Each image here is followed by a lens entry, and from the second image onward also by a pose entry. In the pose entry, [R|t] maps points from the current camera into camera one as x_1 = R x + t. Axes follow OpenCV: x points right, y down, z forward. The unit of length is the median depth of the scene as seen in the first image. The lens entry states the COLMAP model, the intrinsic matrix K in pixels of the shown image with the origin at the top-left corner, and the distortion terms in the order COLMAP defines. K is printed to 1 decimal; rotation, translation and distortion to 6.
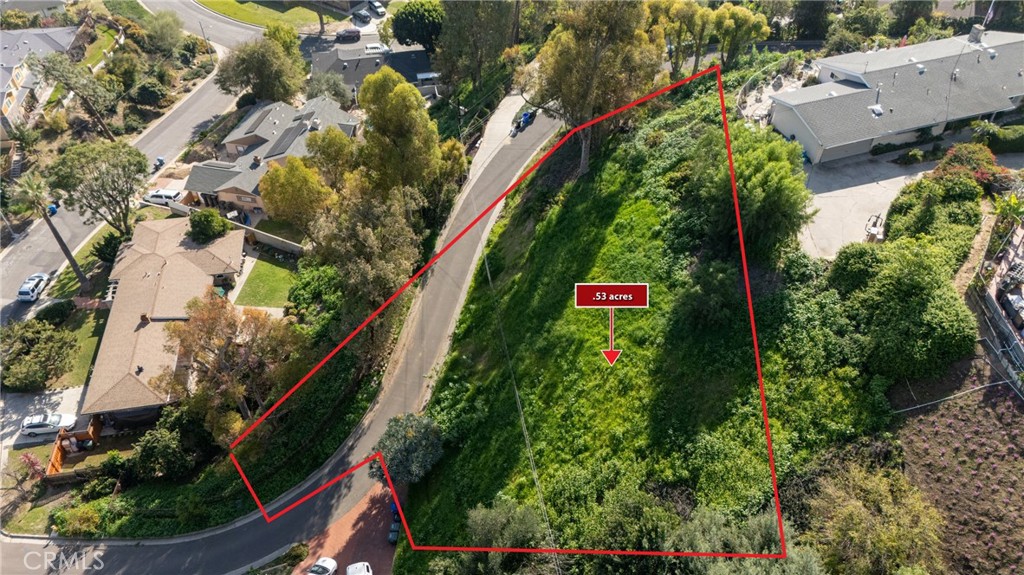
lens RADIAL K [[752.0, 0, 512.0], [0, 752.0, 287.5], [0, 0, 1]] dist [0.071992, -0.069154]
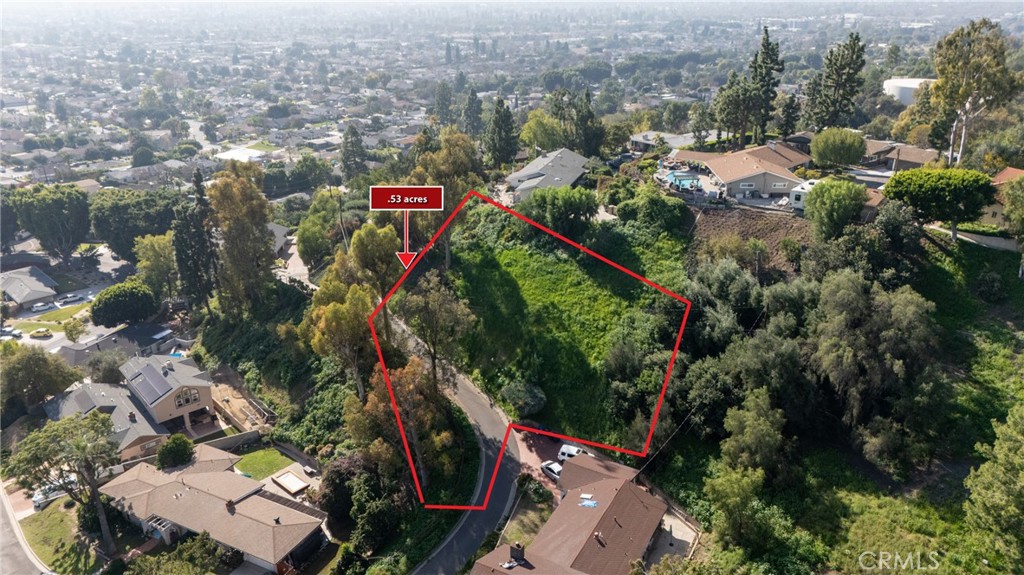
lens RADIAL K [[752.0, 0, 512.0], [0, 752.0, 287.5], [0, 0, 1]] dist [0.071992, -0.069154]
pose [[0.598252, -0.307288, 0.740046, -1.290169], [0.566192, 0.815633, -0.119035, 0.199457], [-0.567028, 0.490221, 0.661939, -0.186373]]
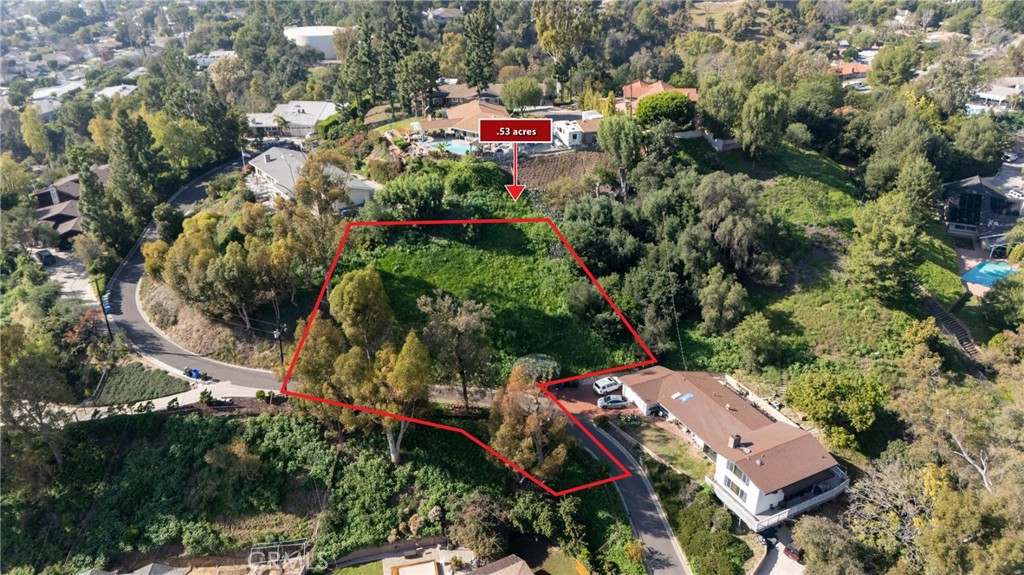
lens RADIAL K [[752.0, 0, 512.0], [0, 752.0, 287.5], [0, 0, 1]] dist [0.071992, -0.069154]
pose [[-0.322405, -0.422196, 0.847234, -1.543550], [0.667168, 0.533587, 0.519781, -0.848421], [-0.671522, 0.732827, 0.109644, 0.706924]]
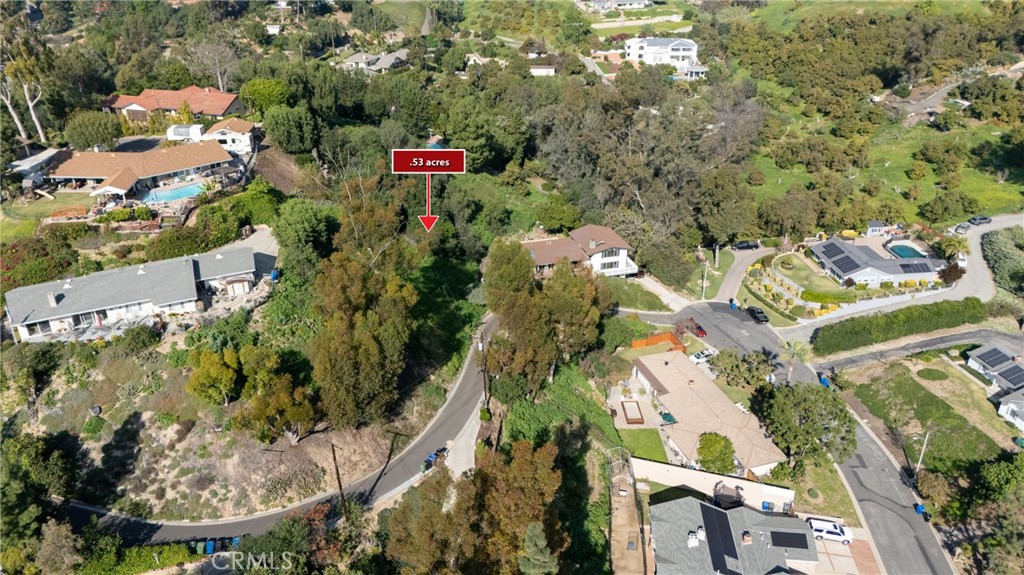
lens RADIAL K [[754.7, 0, 515.8], [0, 754.7, 282.9], [0, 0, 1]] dist [0.081779, -0.077095]
pose [[-0.989282, 0.068366, -0.129021, 0.033047], [-0.100172, 0.325119, 0.940353, -1.806620], [0.106235, 0.943199, -0.314786, 1.653598]]
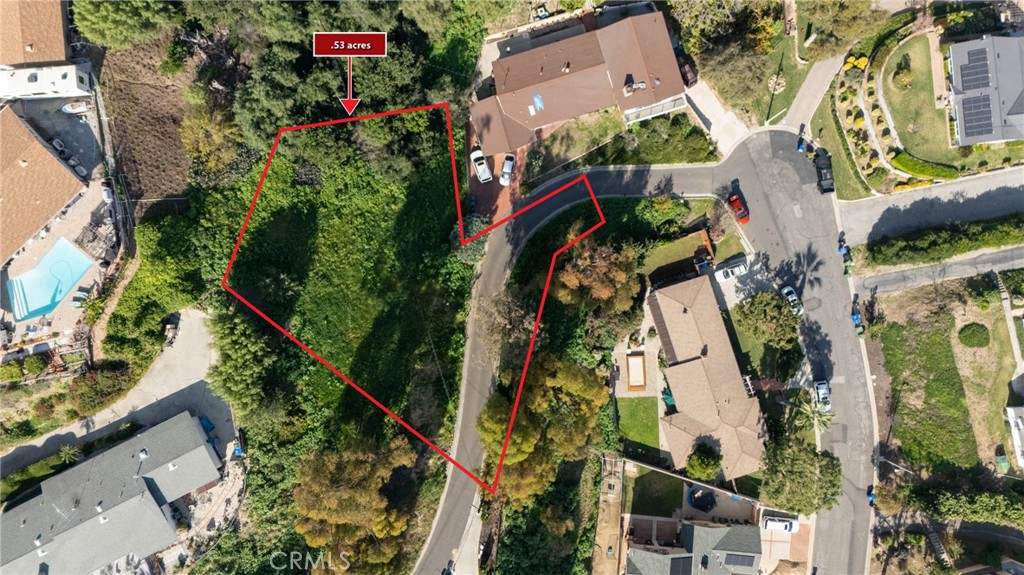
lens RADIAL K [[737.8, 0, 512.0], [0, 737.8, 287.5], [0, 0, 1]] dist [0.066171, -0.065563]
pose [[-0.989340, 0.144084, 0.021123, -0.250210], [-0.085505, -0.692177, 0.716645, -1.061548], [0.117878, 0.707199, 0.697118, -0.068268]]
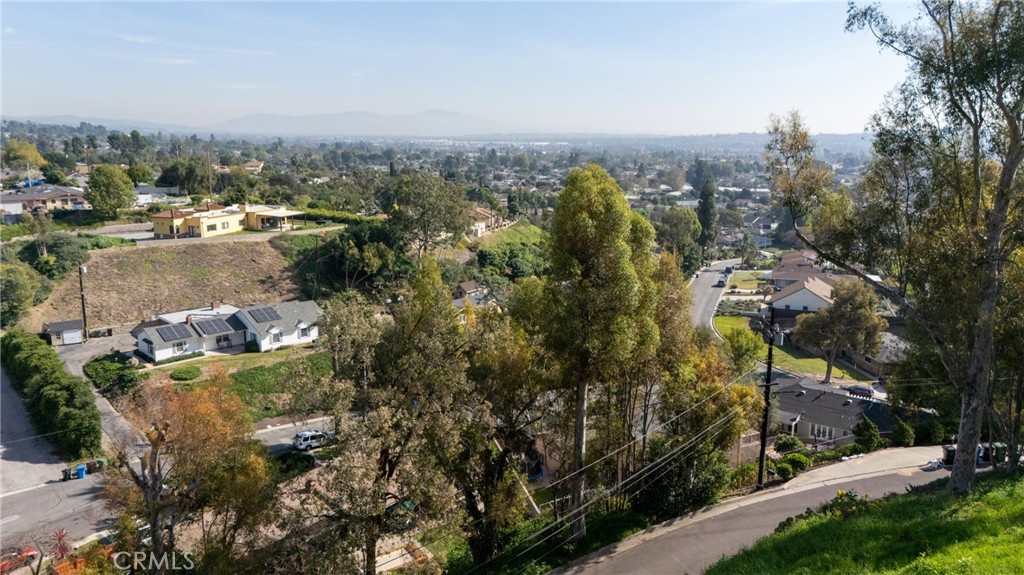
lens RADIAL K [[752.0, 0, 512.0], [0, 752.0, 287.5], [0, 0, 1]] dist [0.071992, -0.069154]
pose [[0.656131, 0.151480, -0.739287, 0.264323], [-0.529156, 0.790808, -0.307599, 0.013409], [0.538039, 0.593024, 0.599030, 0.699130]]
